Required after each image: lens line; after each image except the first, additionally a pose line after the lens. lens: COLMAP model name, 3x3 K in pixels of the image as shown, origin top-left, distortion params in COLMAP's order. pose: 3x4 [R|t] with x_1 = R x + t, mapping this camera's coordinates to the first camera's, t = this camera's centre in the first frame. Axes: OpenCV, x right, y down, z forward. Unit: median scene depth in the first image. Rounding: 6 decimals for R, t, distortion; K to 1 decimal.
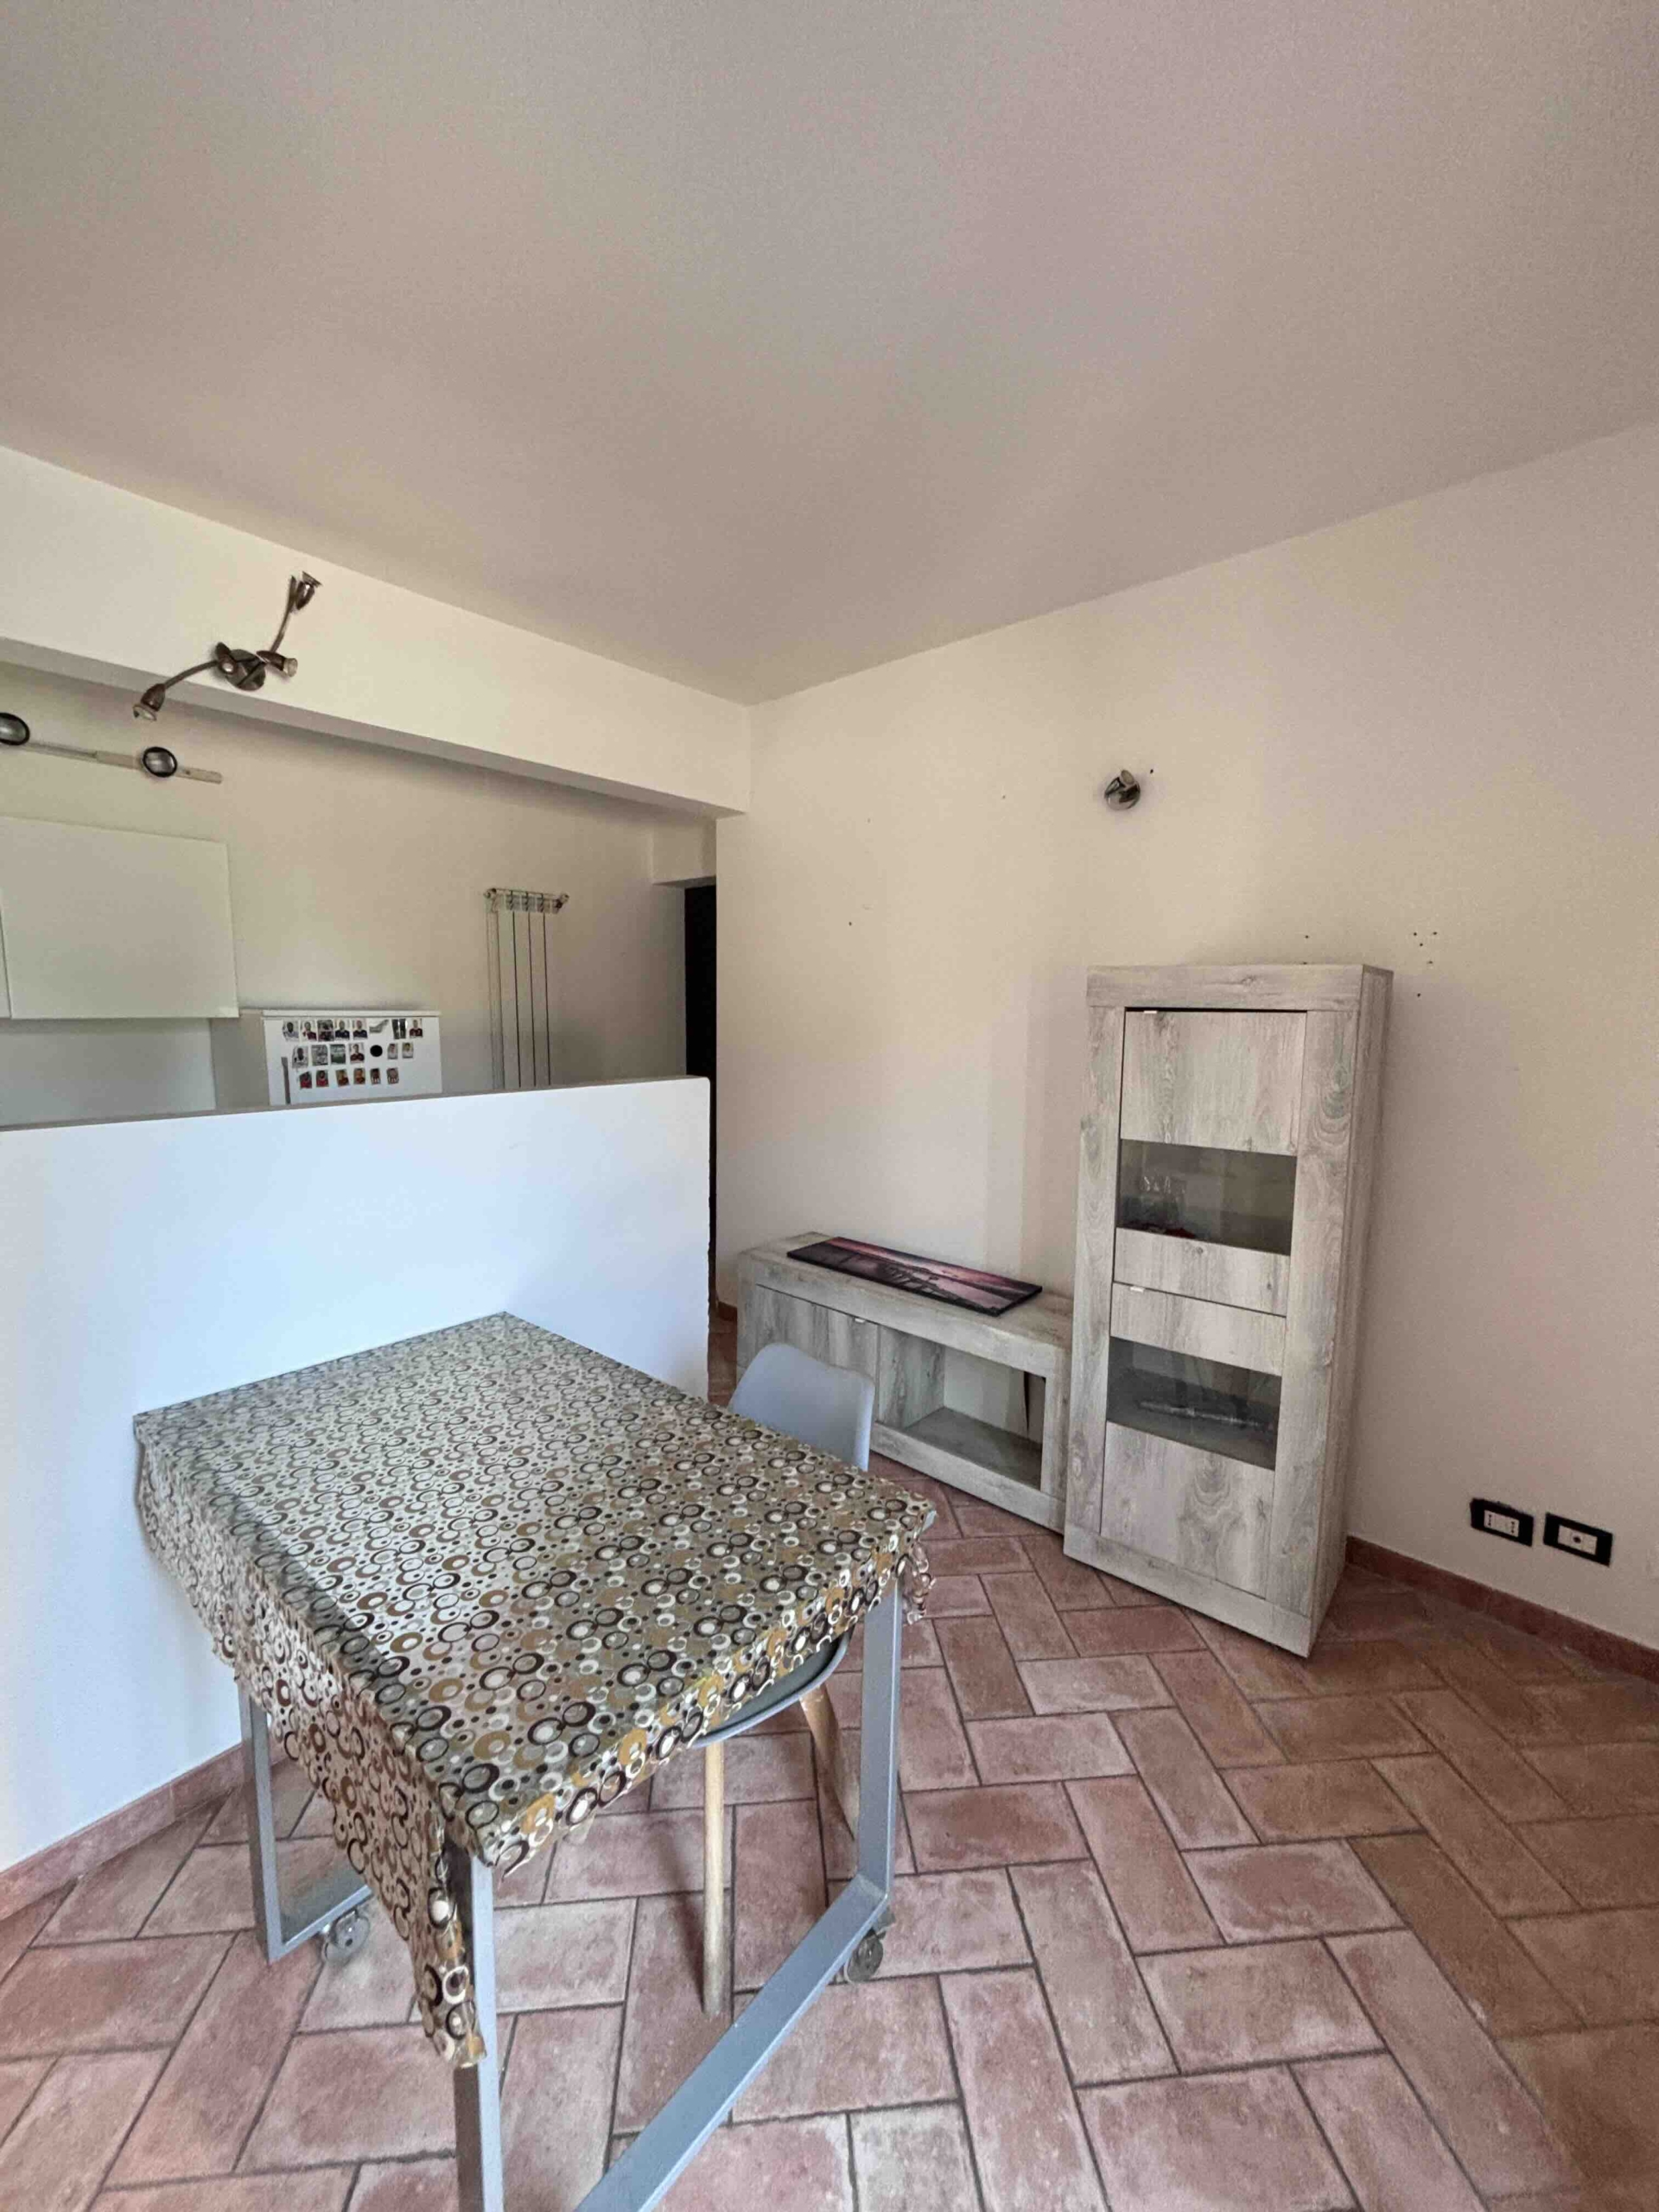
lens RADIAL K [[890.7, 0, 830.0], [0, 890.7, 1102.4], [0, 0, 1]] dist [-0.002503, -0.000309]
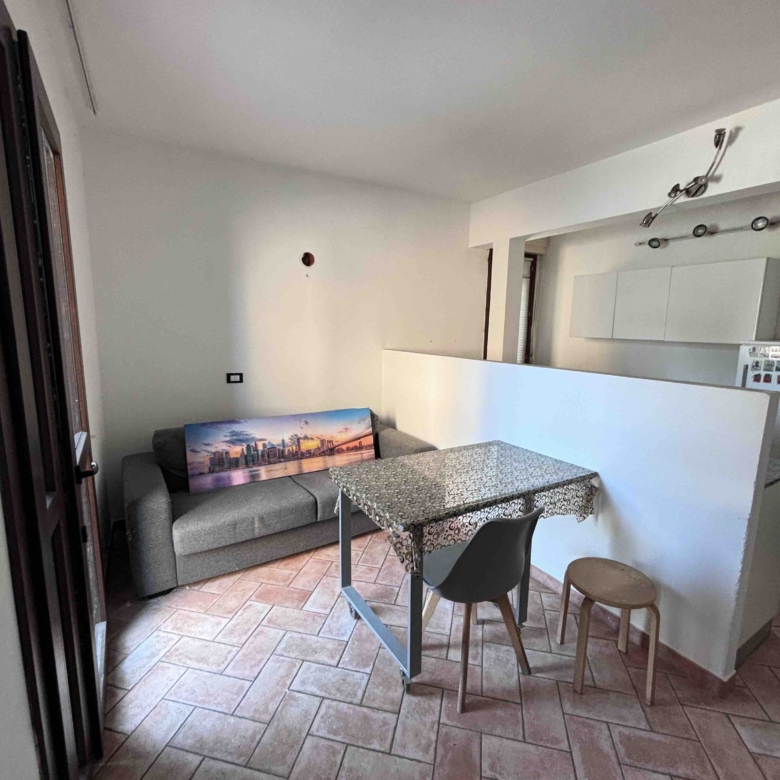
lens RADIAL K [[411.9, 0, 391.0], [0, 411.9, 391.0], [0, 0, 1]] dist [0.003710, 0.000987]
pose [[-0.314443, 0.137034, -0.939333, 1.112631], [-0.119879, 0.975871, 0.182494, -0.145094], [0.941676, 0.169990, -0.290428, 1.157883]]
